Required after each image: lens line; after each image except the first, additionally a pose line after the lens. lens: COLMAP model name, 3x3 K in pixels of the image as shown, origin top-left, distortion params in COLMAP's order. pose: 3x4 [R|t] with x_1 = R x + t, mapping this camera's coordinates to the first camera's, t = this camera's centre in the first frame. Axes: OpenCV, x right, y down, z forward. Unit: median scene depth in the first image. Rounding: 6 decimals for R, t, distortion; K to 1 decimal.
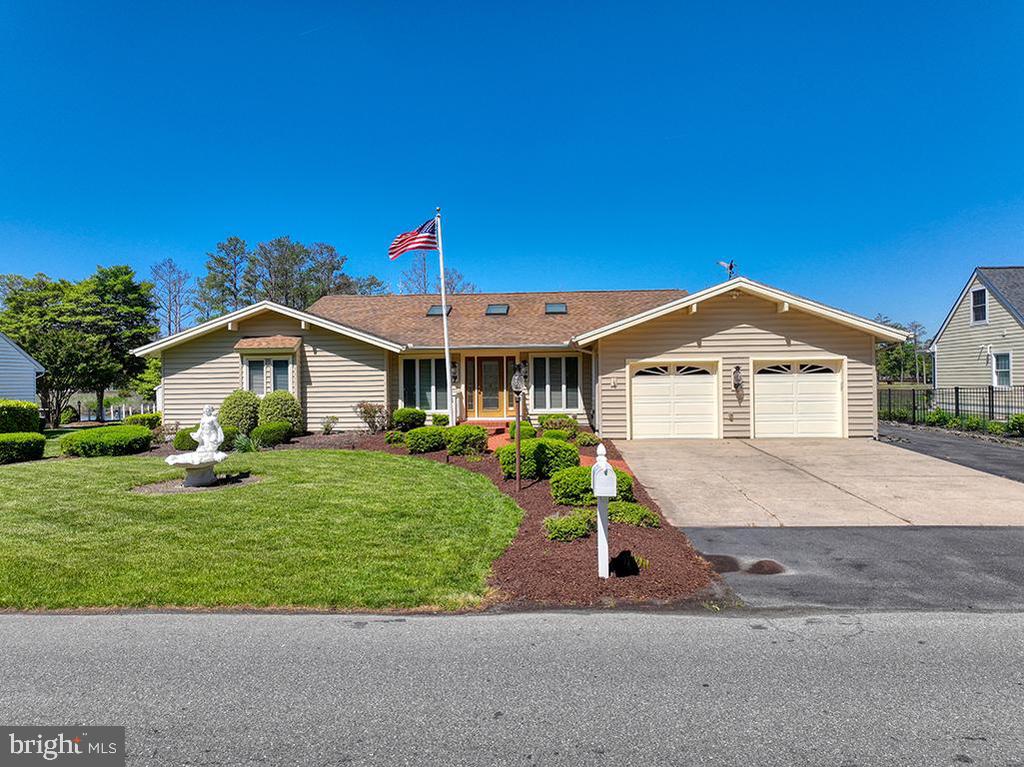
lens RADIAL K [[718.7, 0, 510.8], [0, 718.7, 382.7], [0, 0, 1]] dist [0.004016, 0.000848]
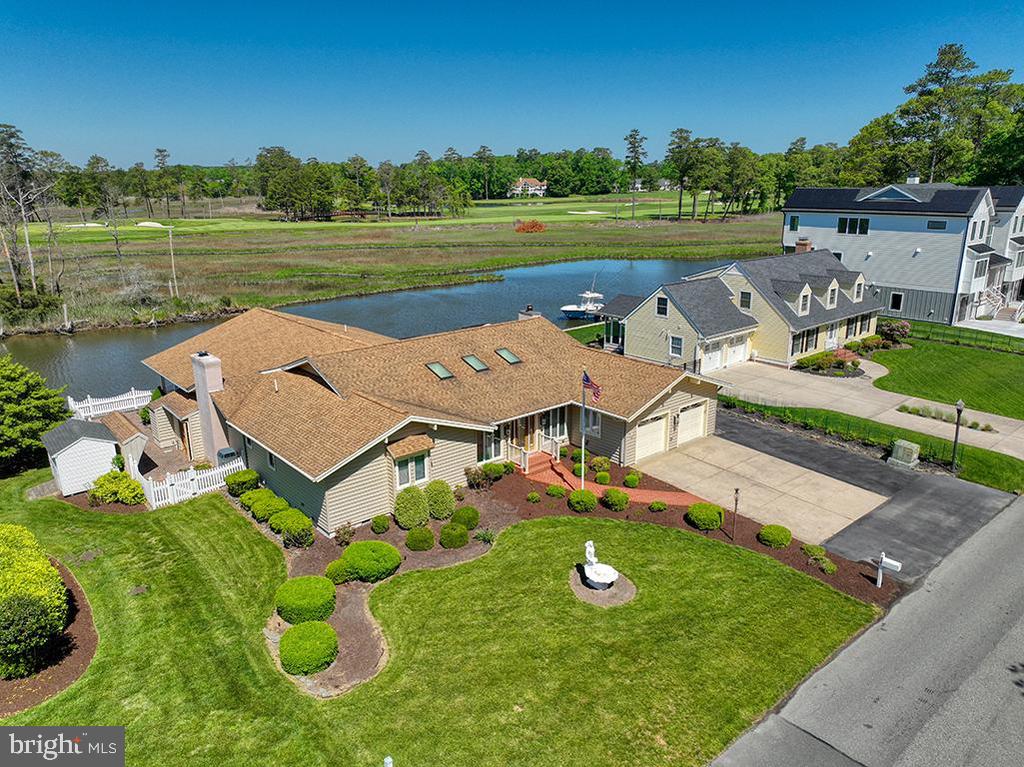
lens RADIAL K [[718.7, 0, 508.7], [0, 718.7, 382.3], [0, 0, 1]] dist [0.004016, 0.000848]
pose [[0.726379, -0.183800, 0.662263, -1.044610], [-0.002018, 0.963004, 0.269479, -0.513821], [-0.687292, -0.197080, 0.699135, -0.003347]]
